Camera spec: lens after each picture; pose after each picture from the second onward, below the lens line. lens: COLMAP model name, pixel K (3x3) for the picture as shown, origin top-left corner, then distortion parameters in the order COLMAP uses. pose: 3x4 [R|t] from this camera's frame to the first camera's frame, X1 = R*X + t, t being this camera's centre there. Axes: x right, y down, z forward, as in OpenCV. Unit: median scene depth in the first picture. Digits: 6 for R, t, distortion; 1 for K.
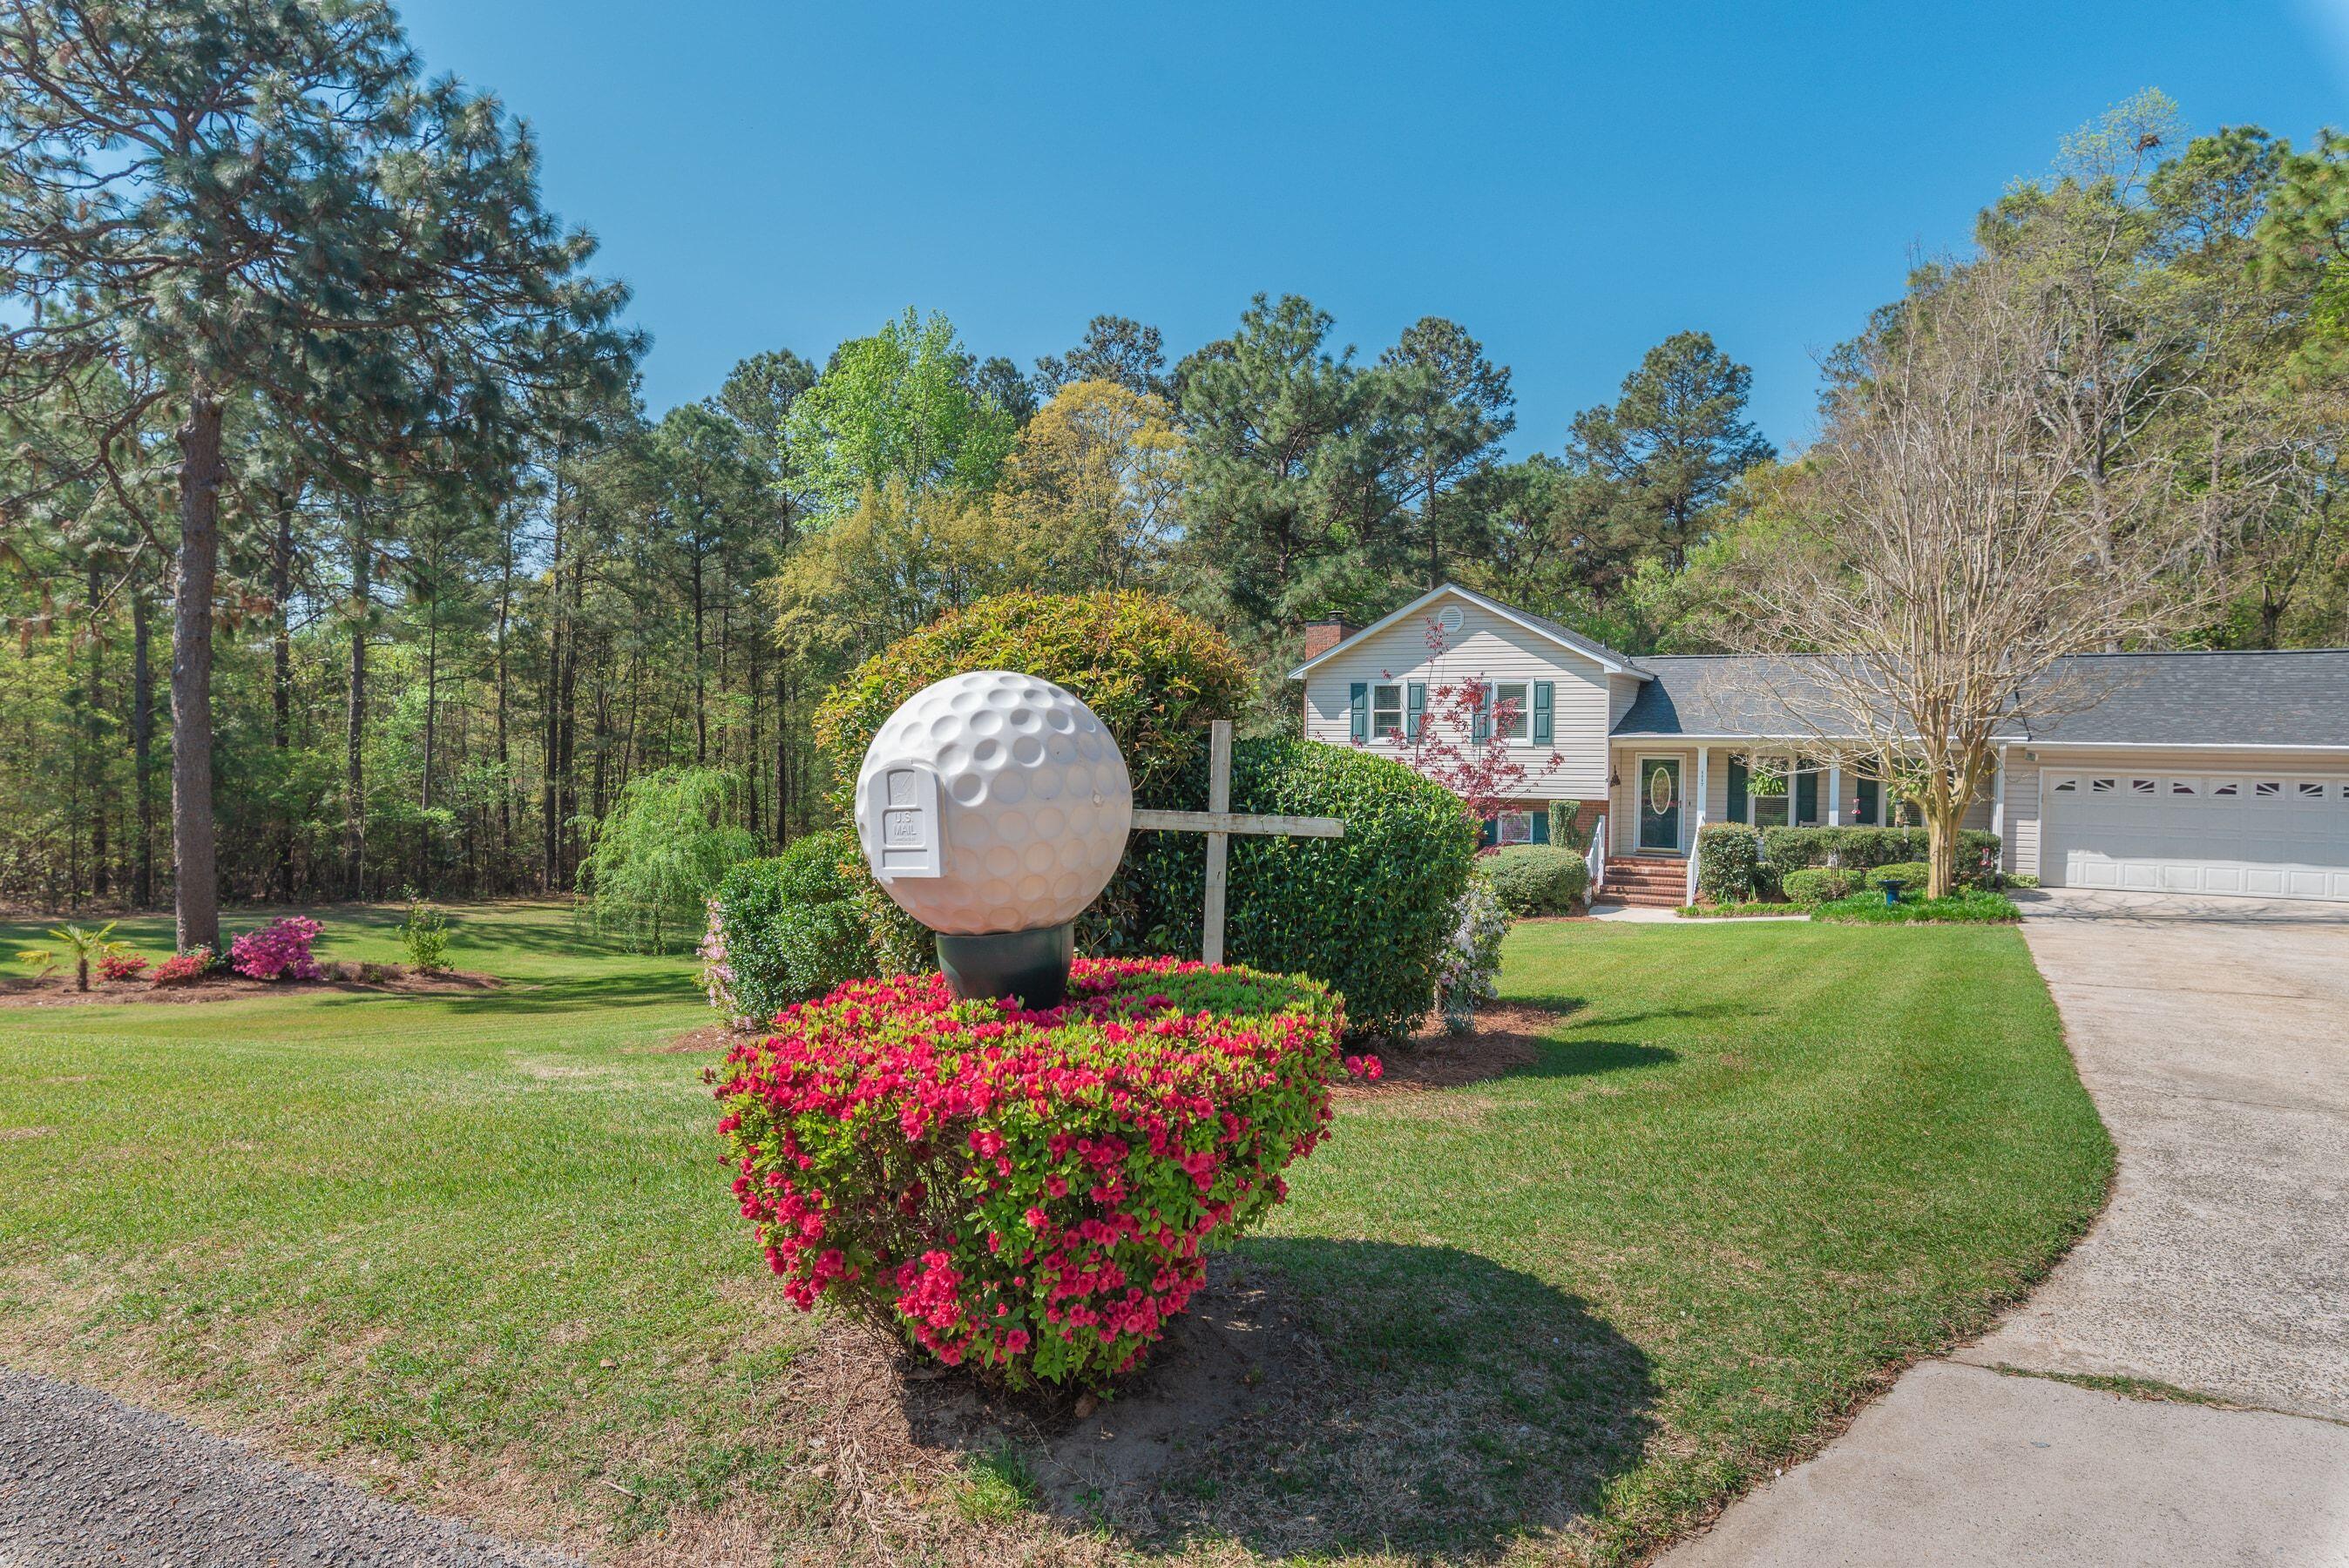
lens RADIAL K [[1363.5, 0, 1184.4], [0, 1363.5, 782.7], [0, 0, 1]] dist [0.001248, -0.005116]
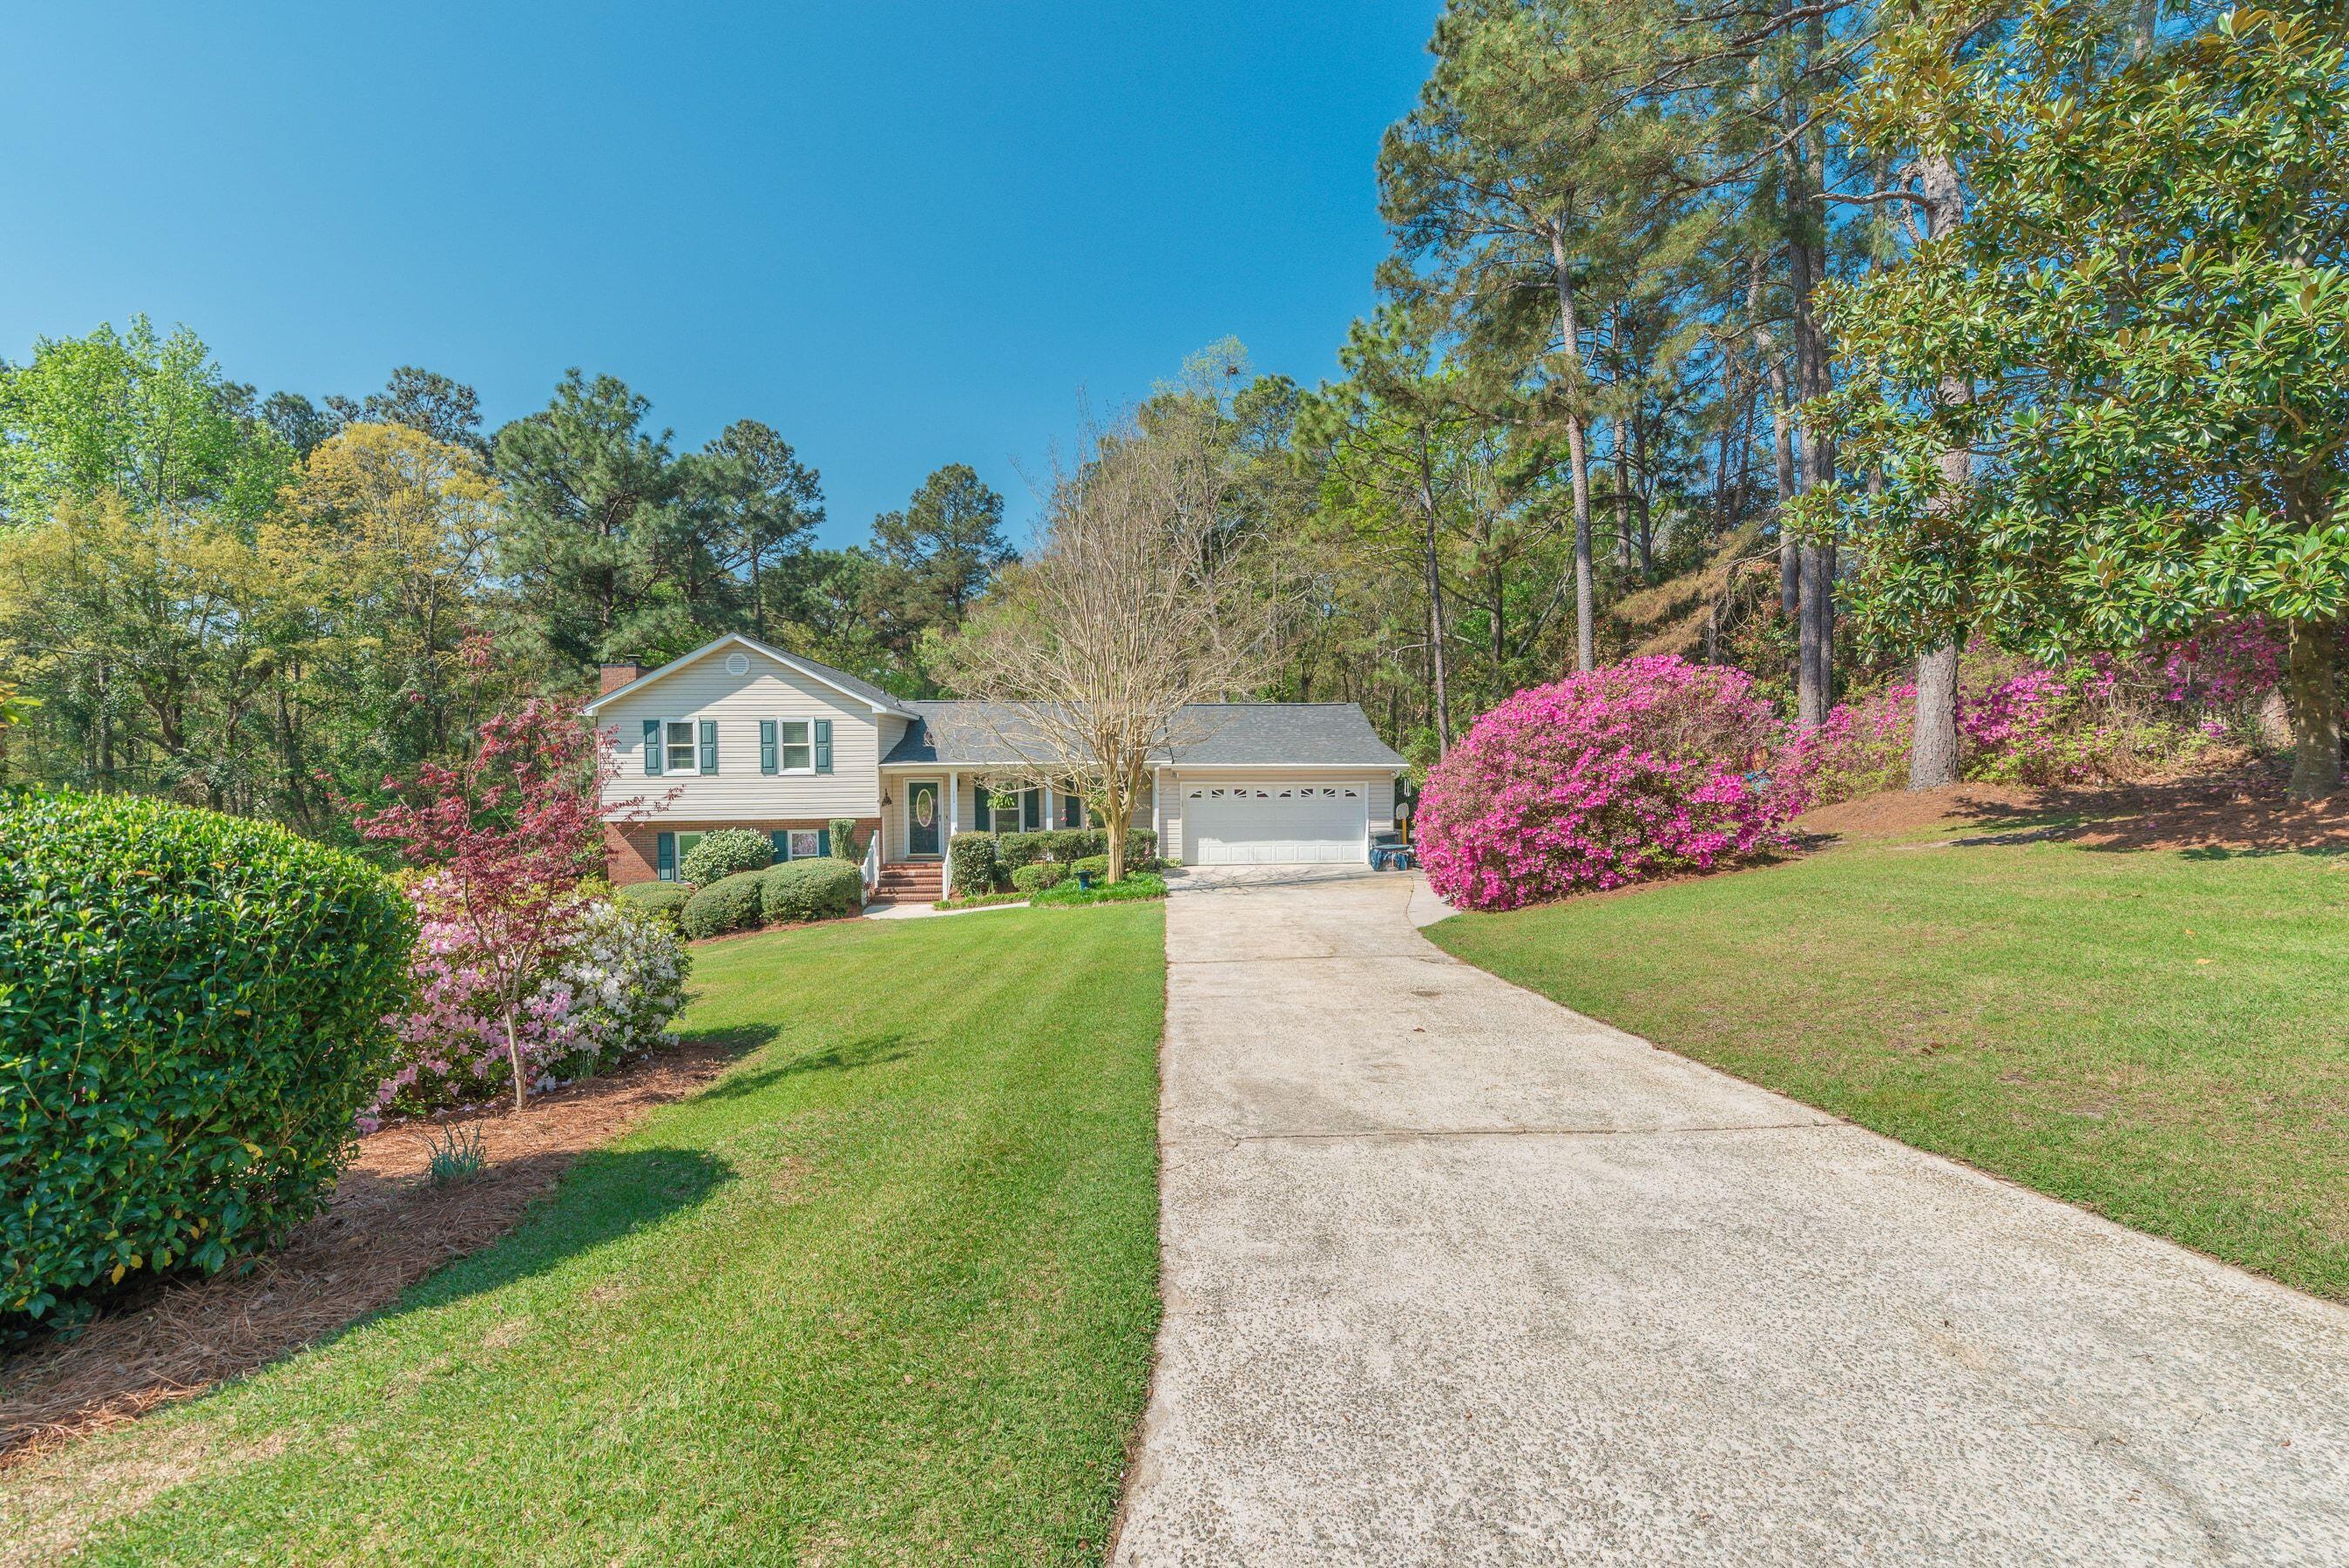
lens RADIAL K [[1003.4, 0, 1189.9], [0, 1003.4, 790.7], [0, 0, 1]] dist [0.002871, -0.001667]
pose [[0.849316, -0.029899, 0.527037, 0.069821], [0.033428, 0.999437, 0.002828, -0.004142], [-0.526825, 0.015216, 0.849838, 0.086807]]
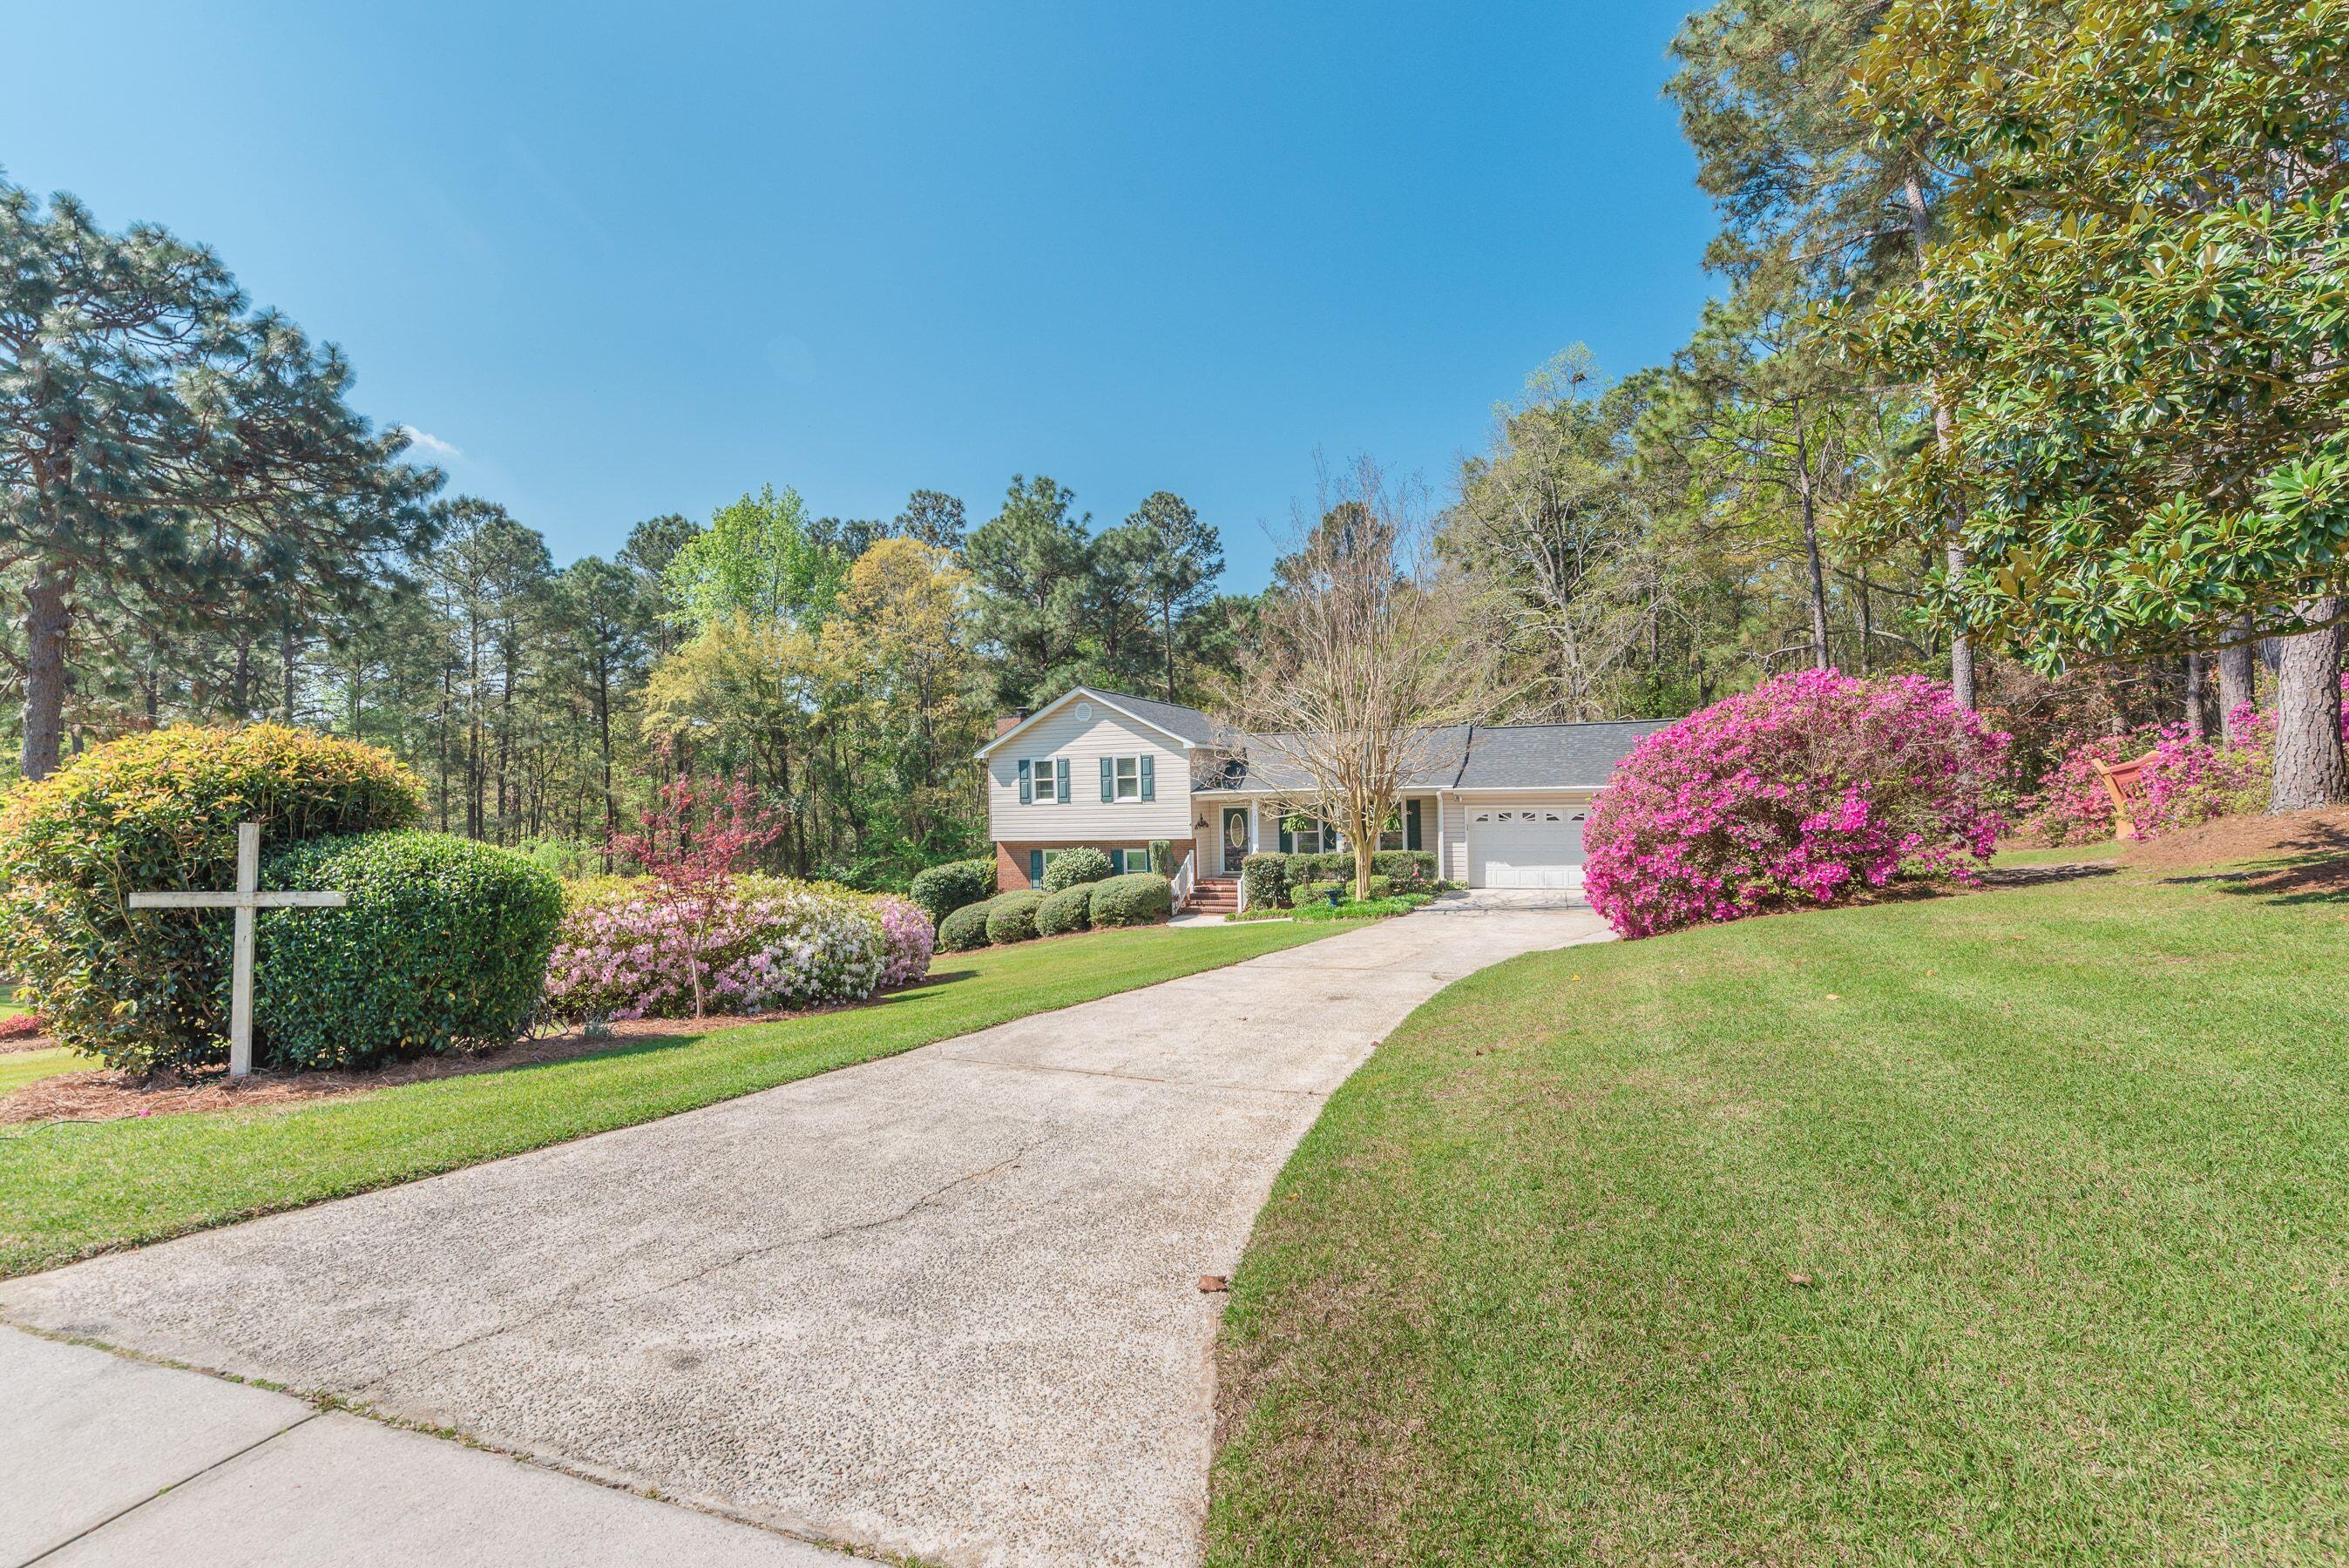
lens RADIAL K [[1003.4, 0, 1197.4], [0, 1003.4, 793.4], [0, 0, 1]] dist [0.002871, -0.001667]
pose [[0.992697, -0.033704, 0.115827, 0.186839], [0.037444, 0.998840, -0.030268, -0.002298], [-0.114672, 0.034384, 0.992808, -0.022440]]
